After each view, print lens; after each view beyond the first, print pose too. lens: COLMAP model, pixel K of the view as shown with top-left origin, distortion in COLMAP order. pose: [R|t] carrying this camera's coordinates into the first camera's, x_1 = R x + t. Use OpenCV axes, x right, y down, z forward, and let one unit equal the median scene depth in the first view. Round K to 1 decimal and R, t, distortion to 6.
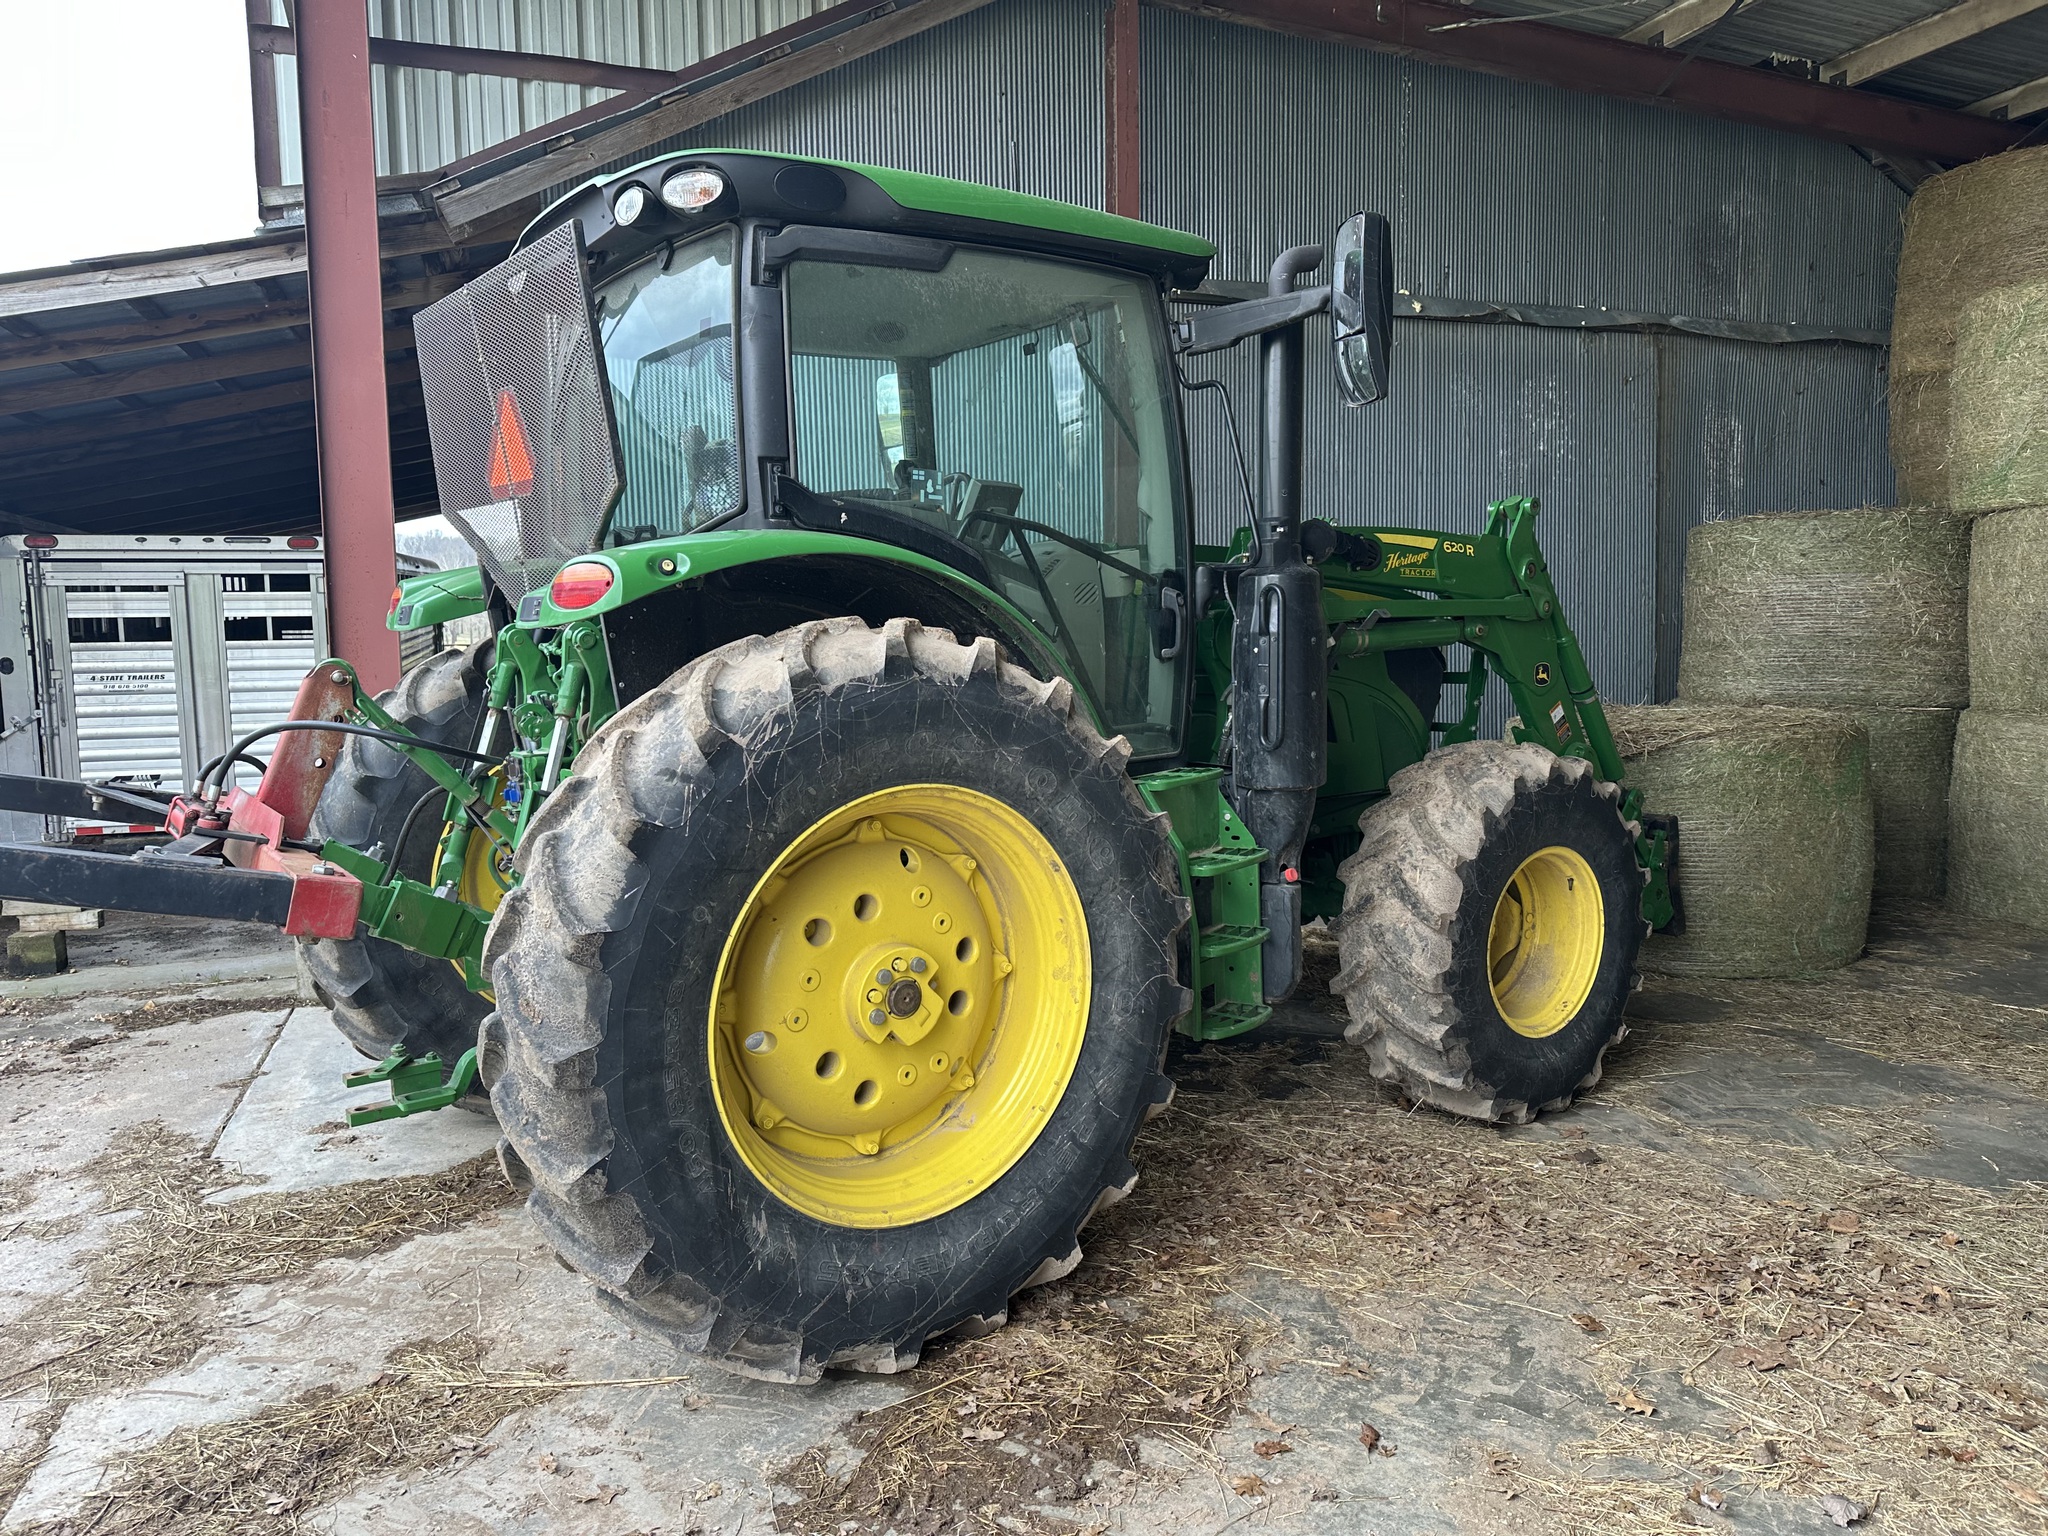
lens RADIAL K [[1425.5, 0, 1039.0], [0, 1425.5, 754.0], [0, 0, 1]] dist [0.168038, -0.281776]
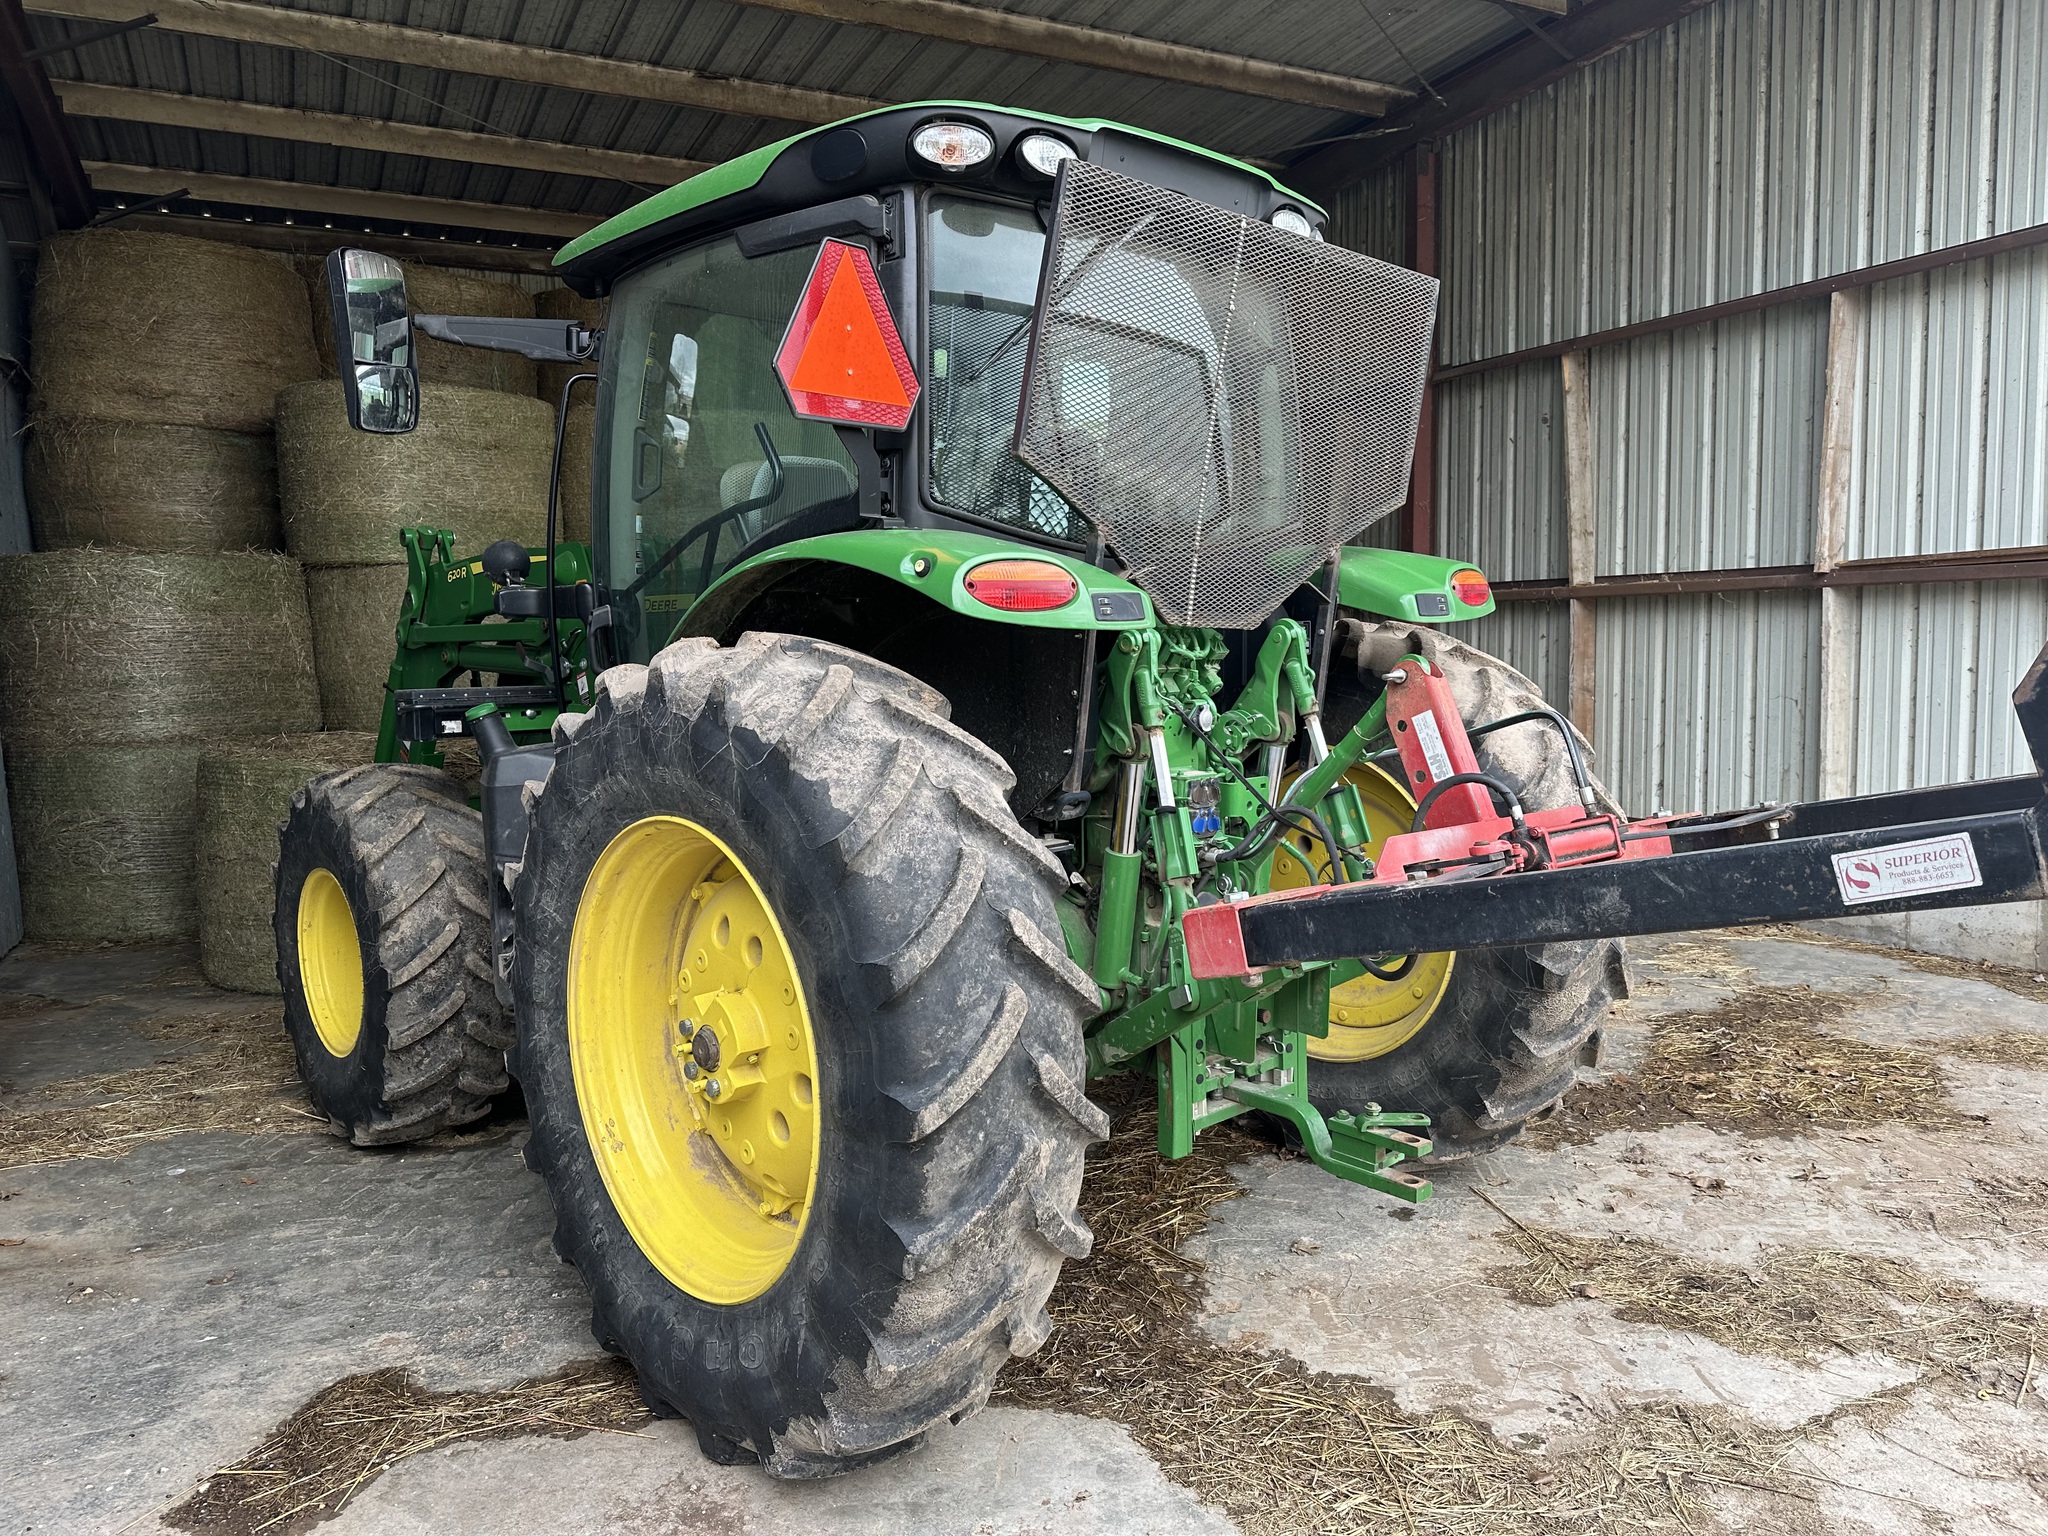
lens RADIAL K [[1440.6, 0, 1000.7], [0, 1440.6, 737.4], [0, 0, 1]] dist [0.004020, -0.009952]
pose [[-0.104789, -0.066399, 0.992275, -1.419473], [0.104136, 0.991551, 0.077348, -0.141851], [-0.989027, 0.111437, -0.096989, 1.424841]]
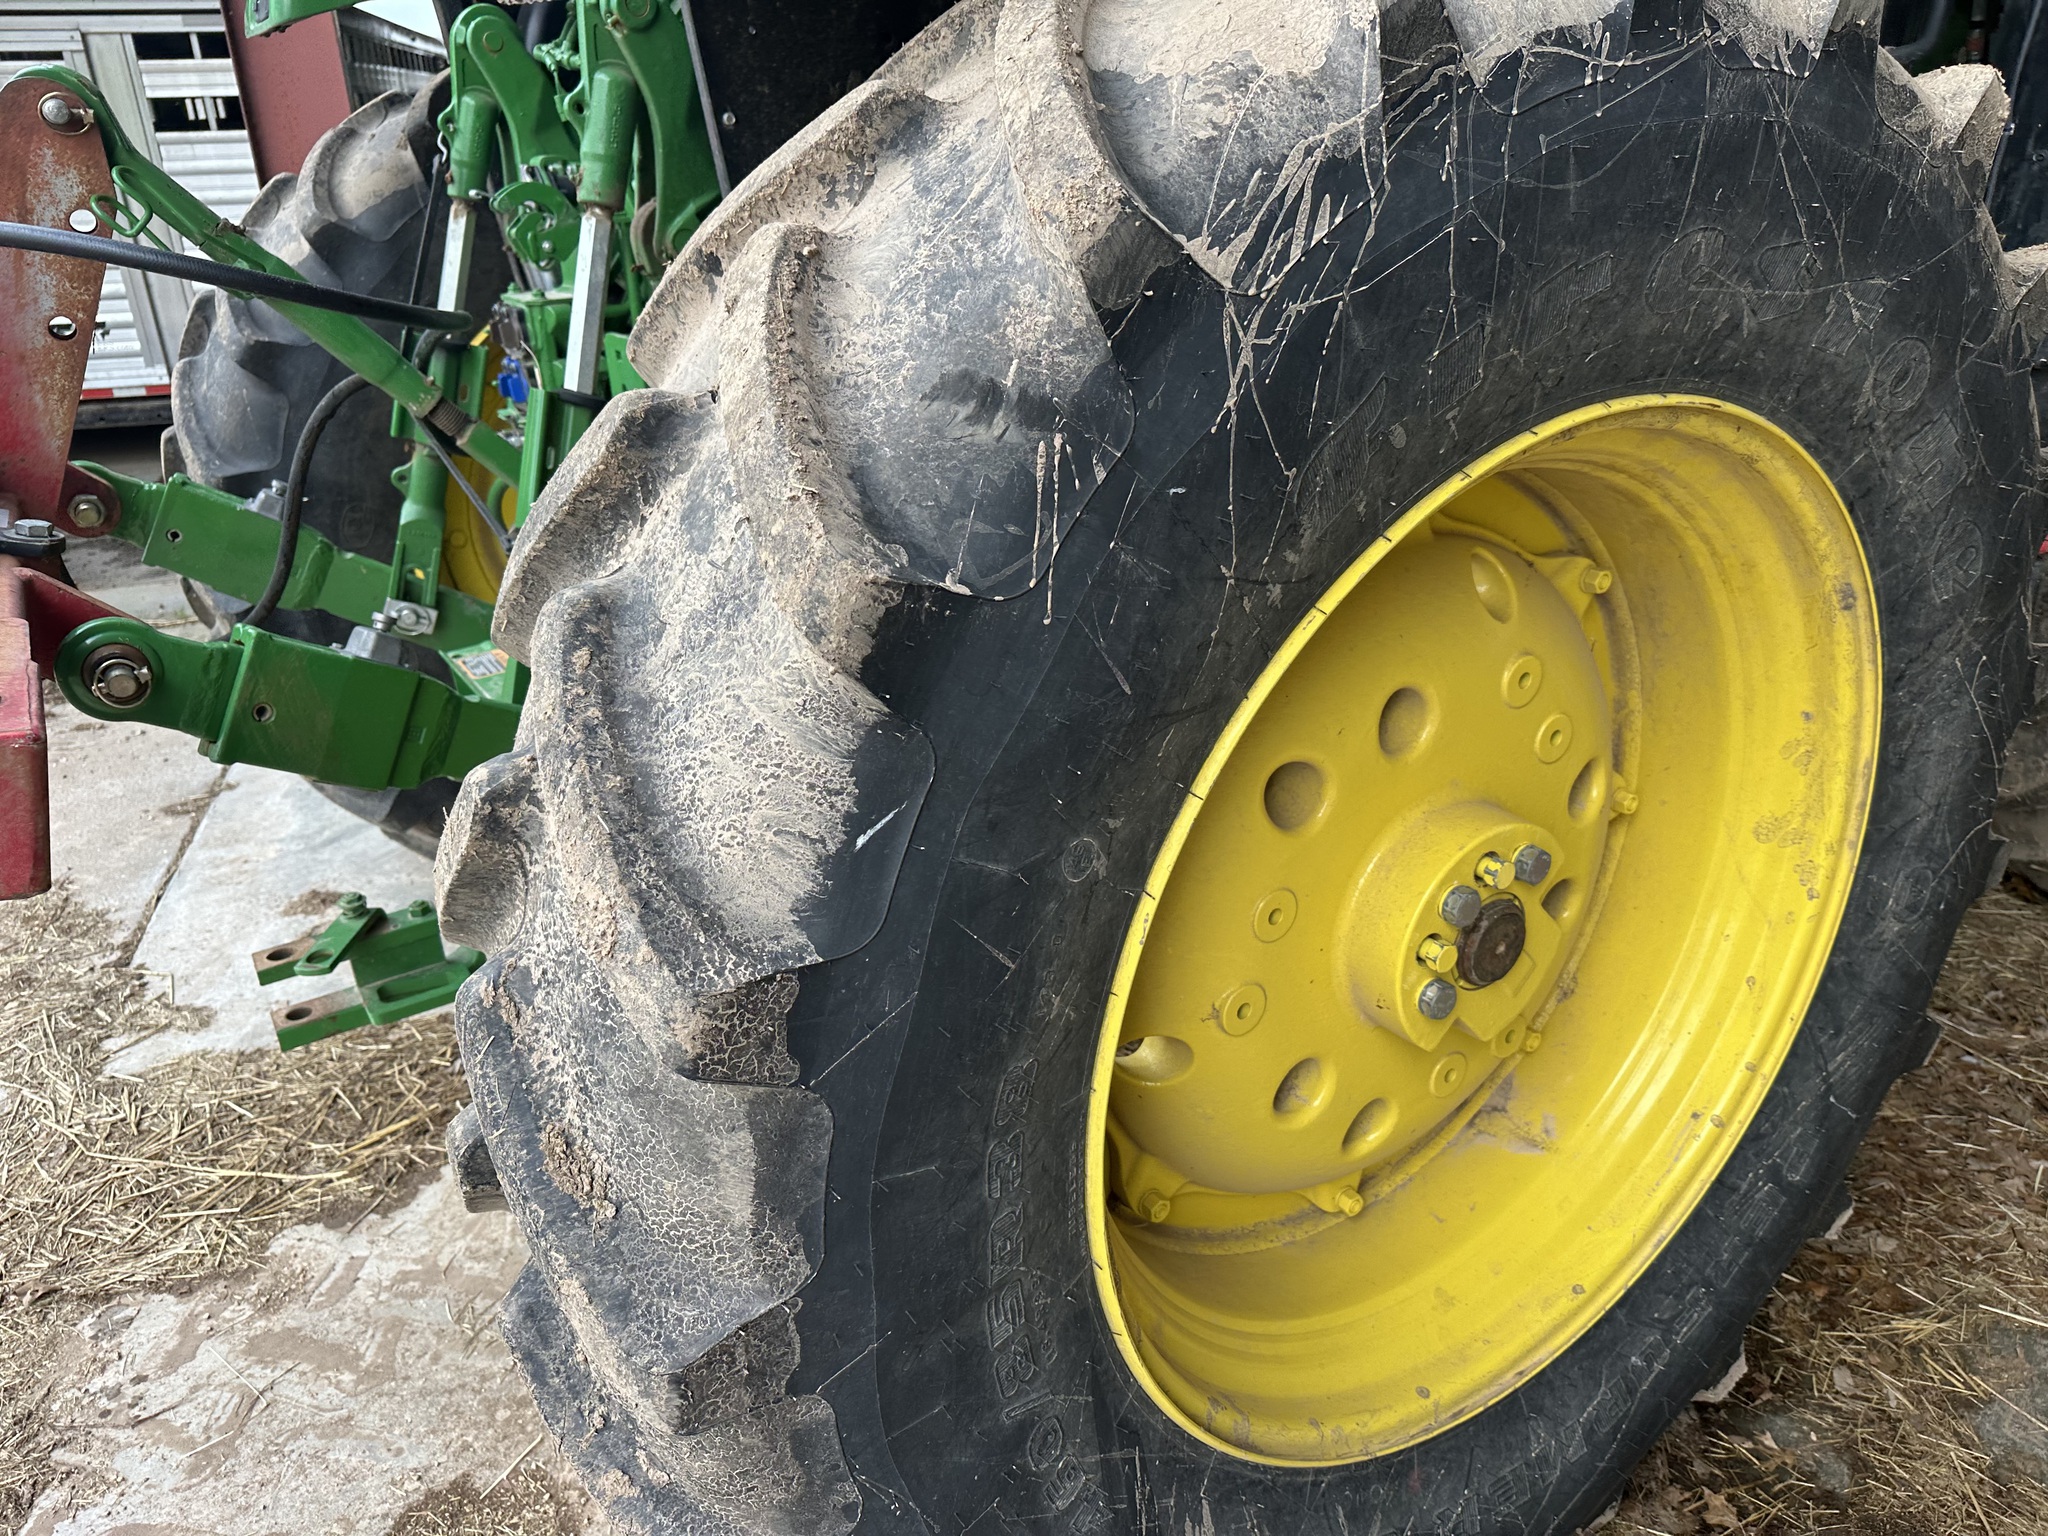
lens RADIAL K [[1429.8, 0, 1038.2], [0, 1429.8, 762.3], [0, 0, 1]] dist [0.088060, -0.128573]
pose [[0.998851, 0.010111, -0.046839, -0.190943], [0.005062, 0.949752, 0.312963, -0.004245], [0.047650, -0.312840, 0.948610, 0.592332]]
